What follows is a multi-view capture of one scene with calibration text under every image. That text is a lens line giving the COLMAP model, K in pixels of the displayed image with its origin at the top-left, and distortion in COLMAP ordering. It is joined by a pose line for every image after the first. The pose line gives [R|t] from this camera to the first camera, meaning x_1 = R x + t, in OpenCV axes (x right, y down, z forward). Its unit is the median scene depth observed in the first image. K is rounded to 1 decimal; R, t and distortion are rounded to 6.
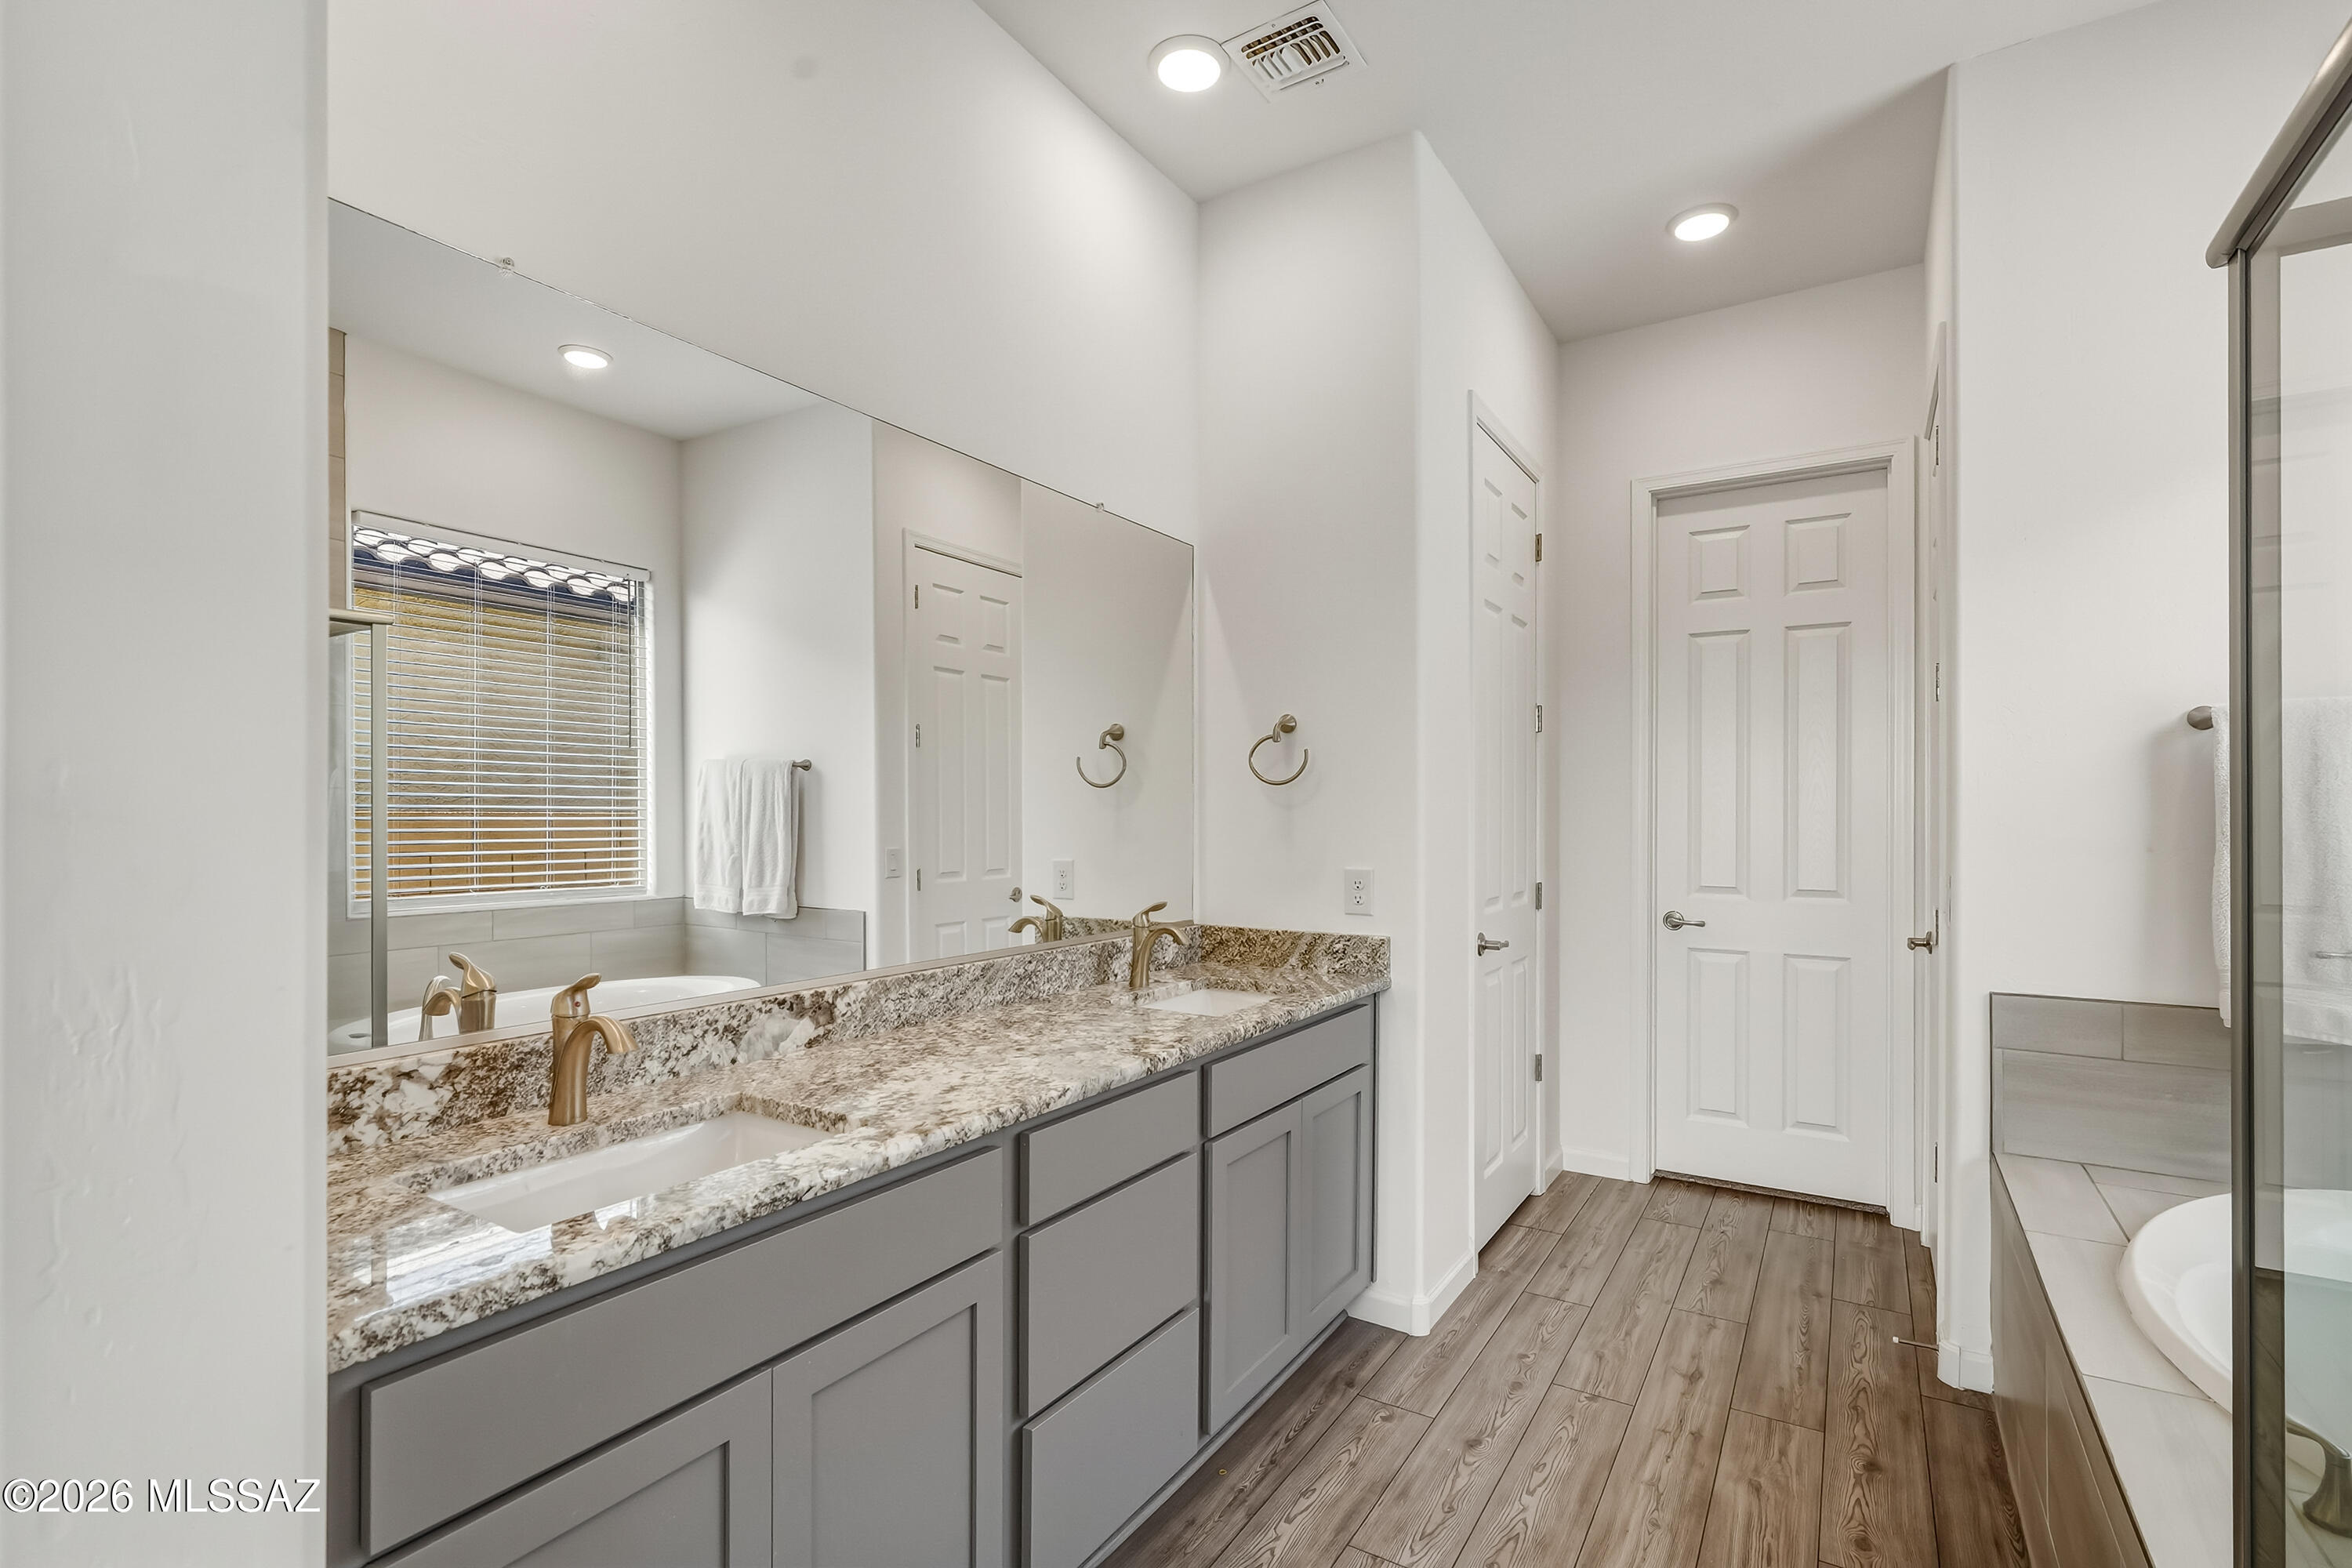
lens RADIAL K [[1083.8, 0, 1179.7], [0, 1083.8, 821.8], [0, 0, 1]] dist [0.000249, -0.000291]
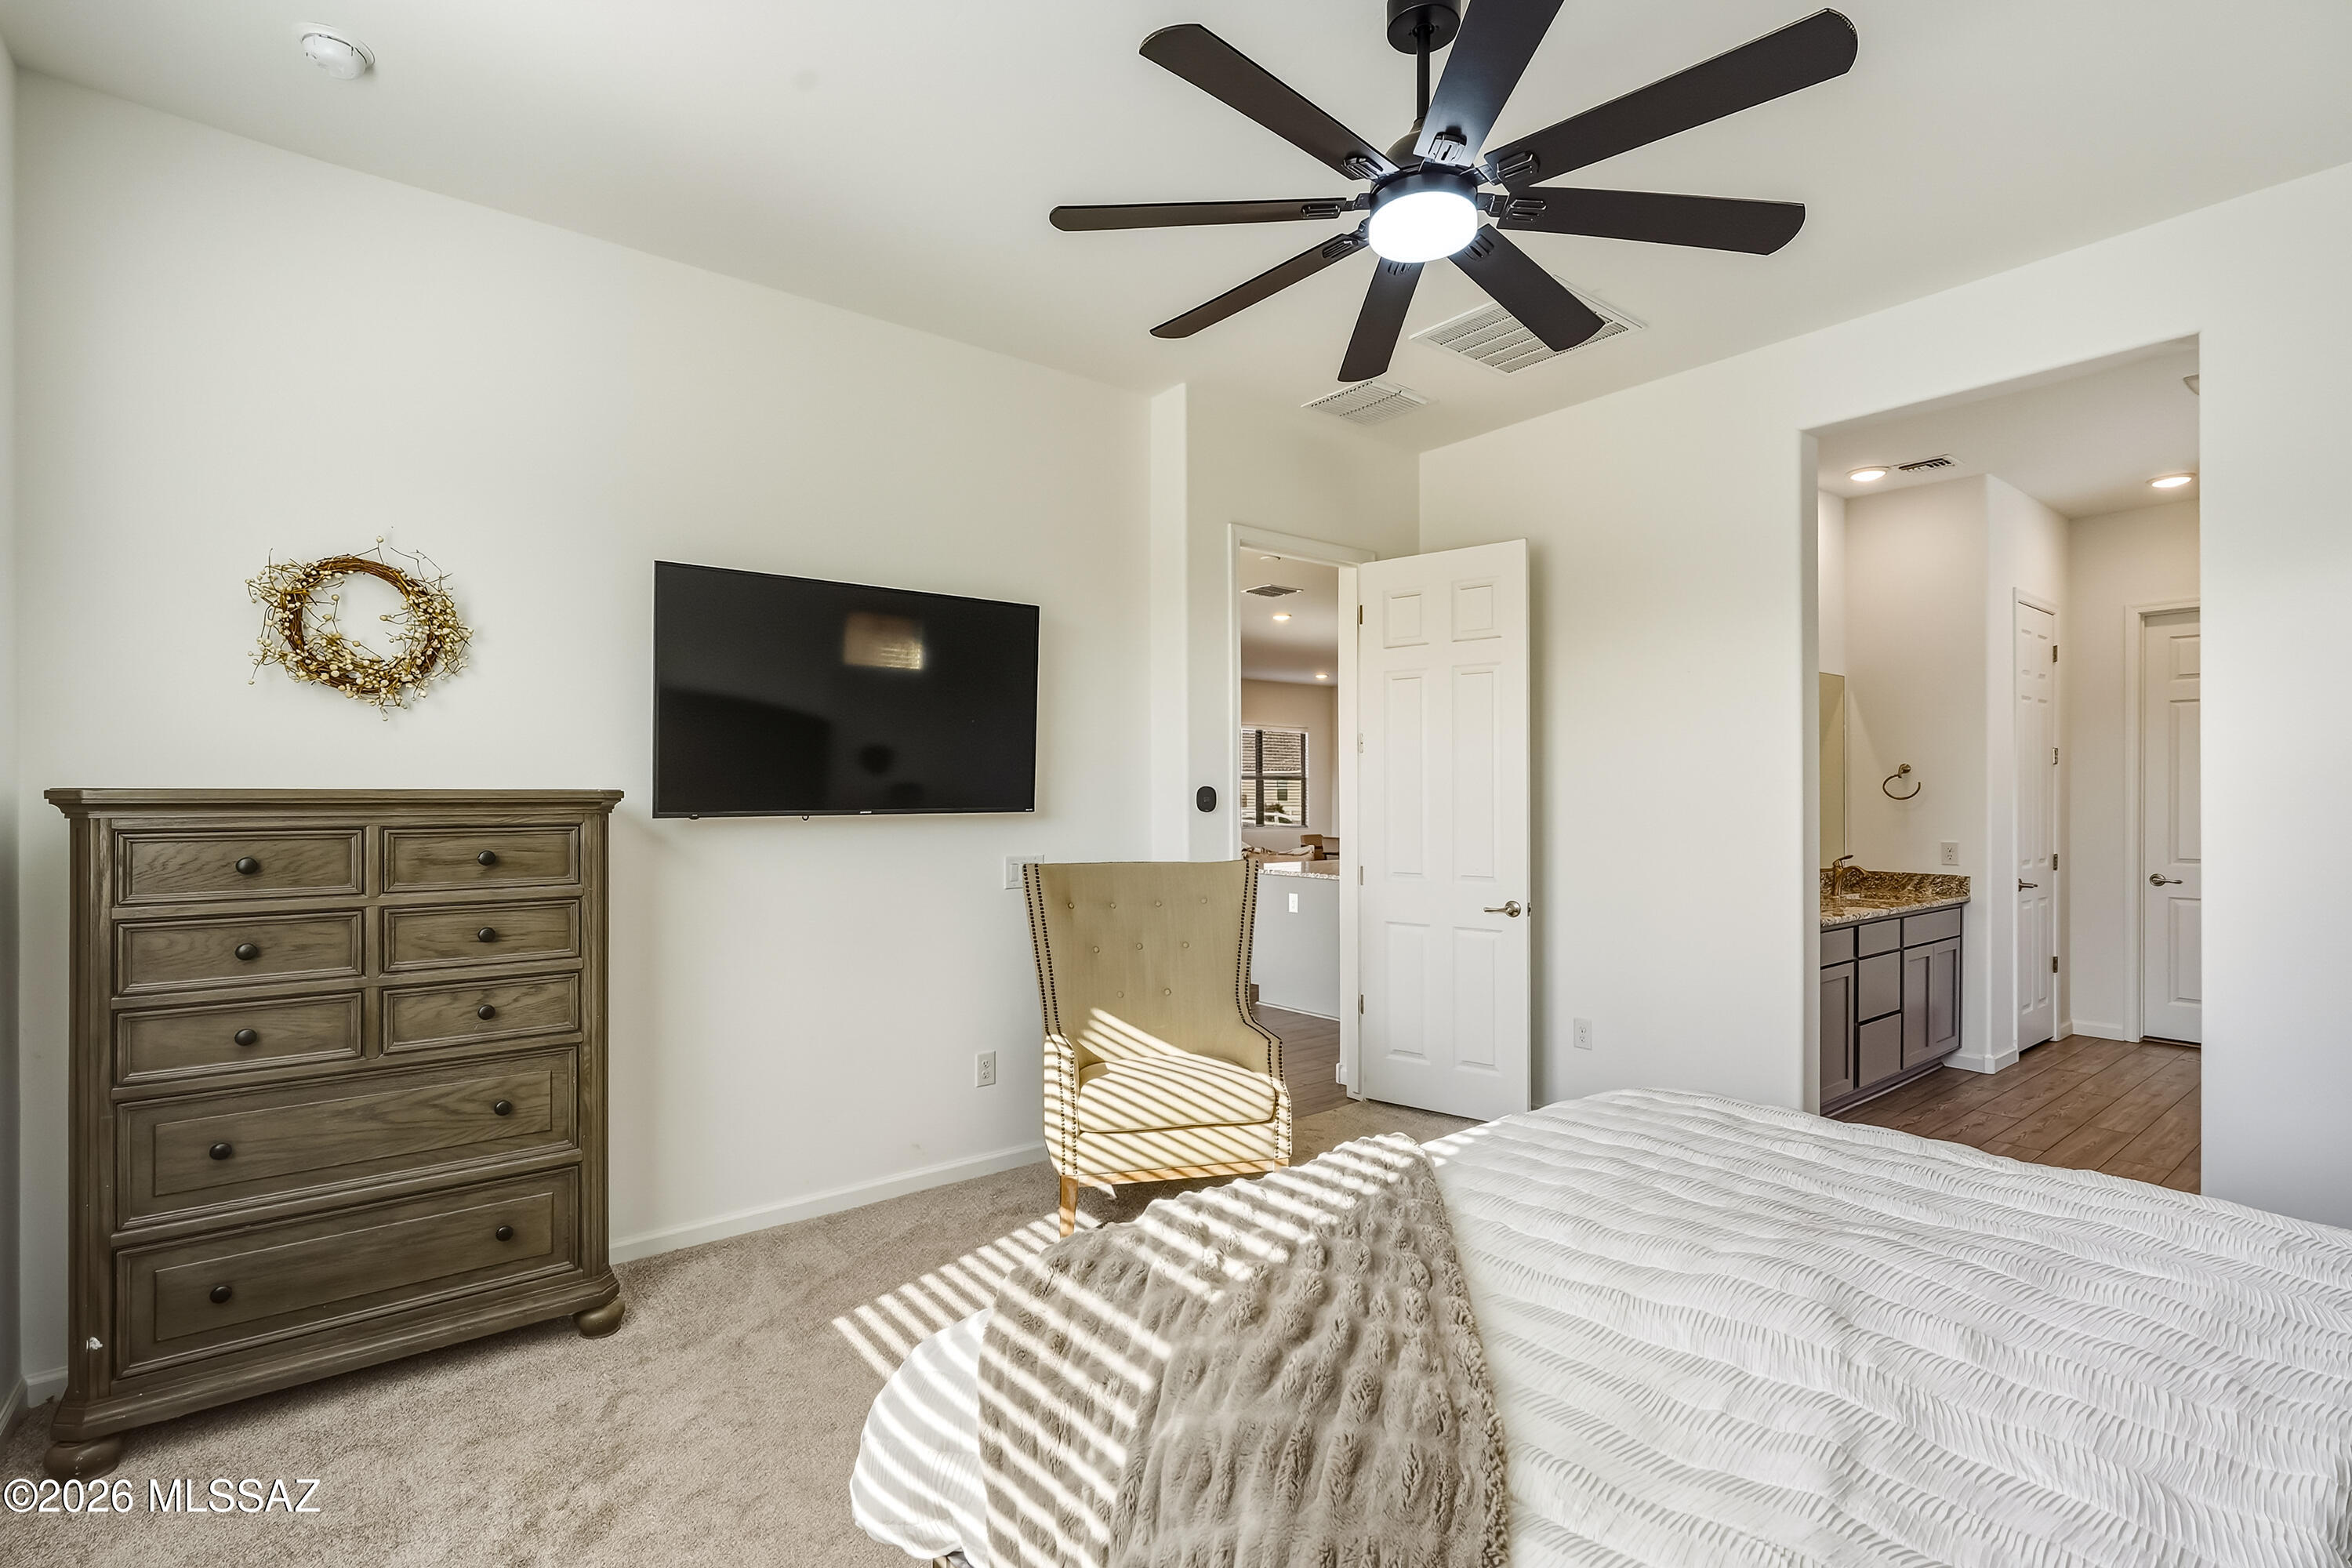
lens RADIAL K [[1083.8, 0, 1173.0], [0, 1083.8, 802.3], [0, 0, 1]] dist [0.000249, -0.000291]
pose [[0.941280, 0.001861, -0.337621, -0.473126], [-0.002784, 0.999994, -0.002250, -0.019187], [0.337615, 0.003058, 0.941279, -1.267585]]
